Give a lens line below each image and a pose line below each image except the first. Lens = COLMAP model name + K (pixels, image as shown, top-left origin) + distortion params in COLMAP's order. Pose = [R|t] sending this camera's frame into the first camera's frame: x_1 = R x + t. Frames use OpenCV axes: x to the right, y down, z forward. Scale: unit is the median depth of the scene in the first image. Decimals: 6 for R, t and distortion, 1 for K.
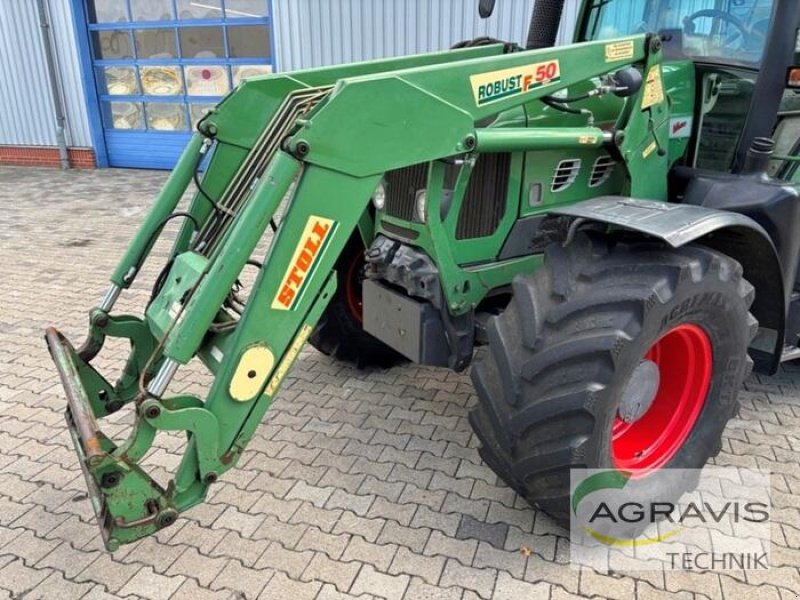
lens RADIAL K [[597.9, 0, 398.1], [0, 597.9, 308.4], [0, 0, 1]] dist [0.077414, -0.090648]
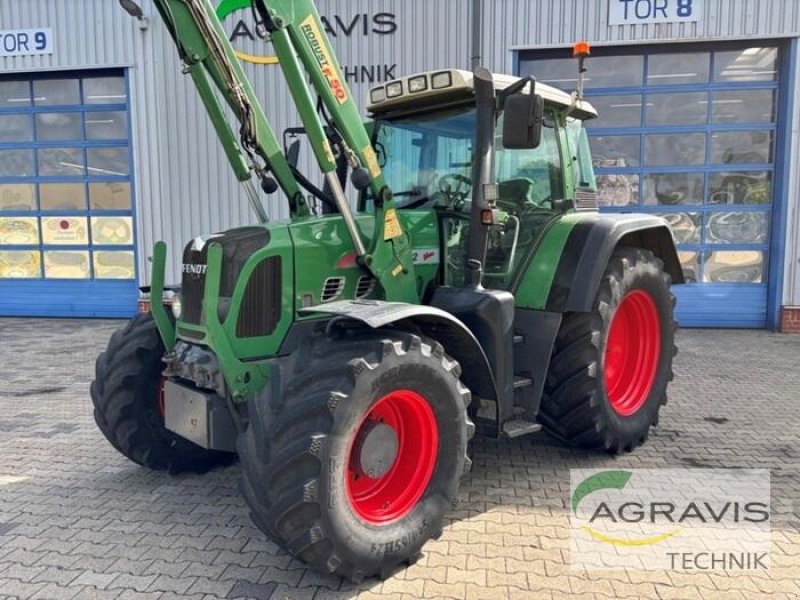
lens RADIAL K [[602.4, 0, 397.2], [0, 602.4, 296.7], [0, 0, 1]] dist [0.058122, -0.074315]
pose [[0.981869, -0.017708, 0.188734, 0.180170], [0.065566, 0.965900, -0.250476, 0.128638], [-0.177862, 0.258309, 0.949548, -0.237074]]
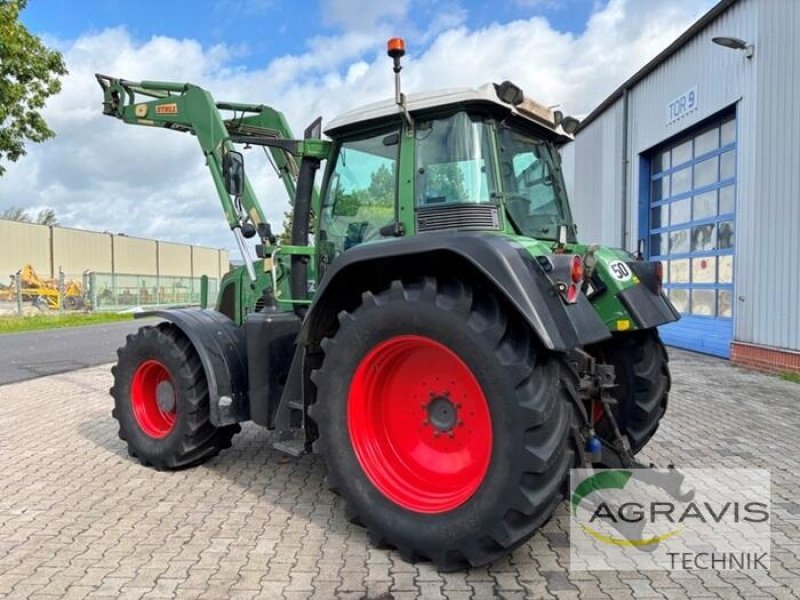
lens RADIAL K [[602.4, 0, 397.2], [0, 602.4, 296.7], [0, 0, 1]] dist [0.058122, -0.074315]
pose [[0.326662, 0.023643, -0.944846, 2.302774], [-0.328965, 0.940024, -0.090211, -0.224954], [0.886044, 0.340289, 0.314847, 0.814919]]
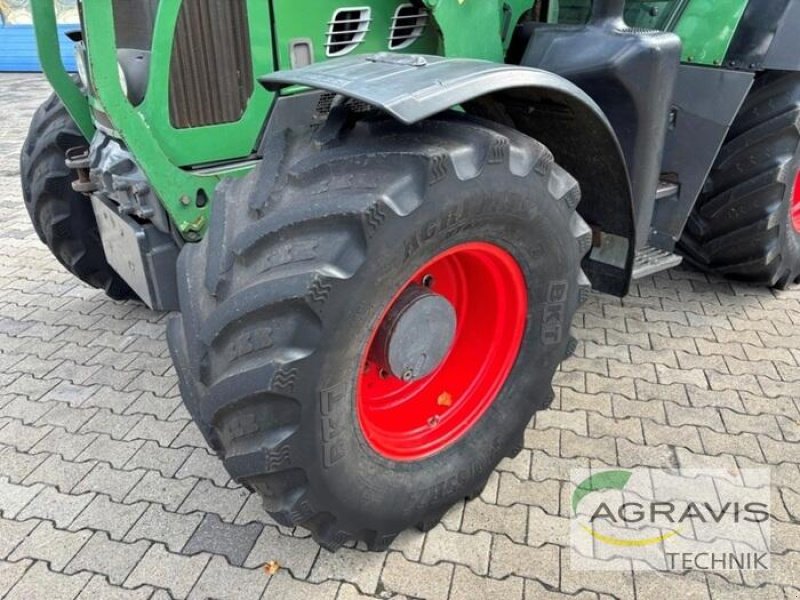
lens RADIAL K [[602.4, 0, 397.2], [0, 602.4, 296.7], [0, 0, 1]] dist [0.058122, -0.074315]
pose [[0.996073, -0.057517, 0.067308, 0.283957], [0.048057, 0.989737, 0.134577, -0.006995], [-0.074358, -0.130813, 0.988615, 0.269708]]
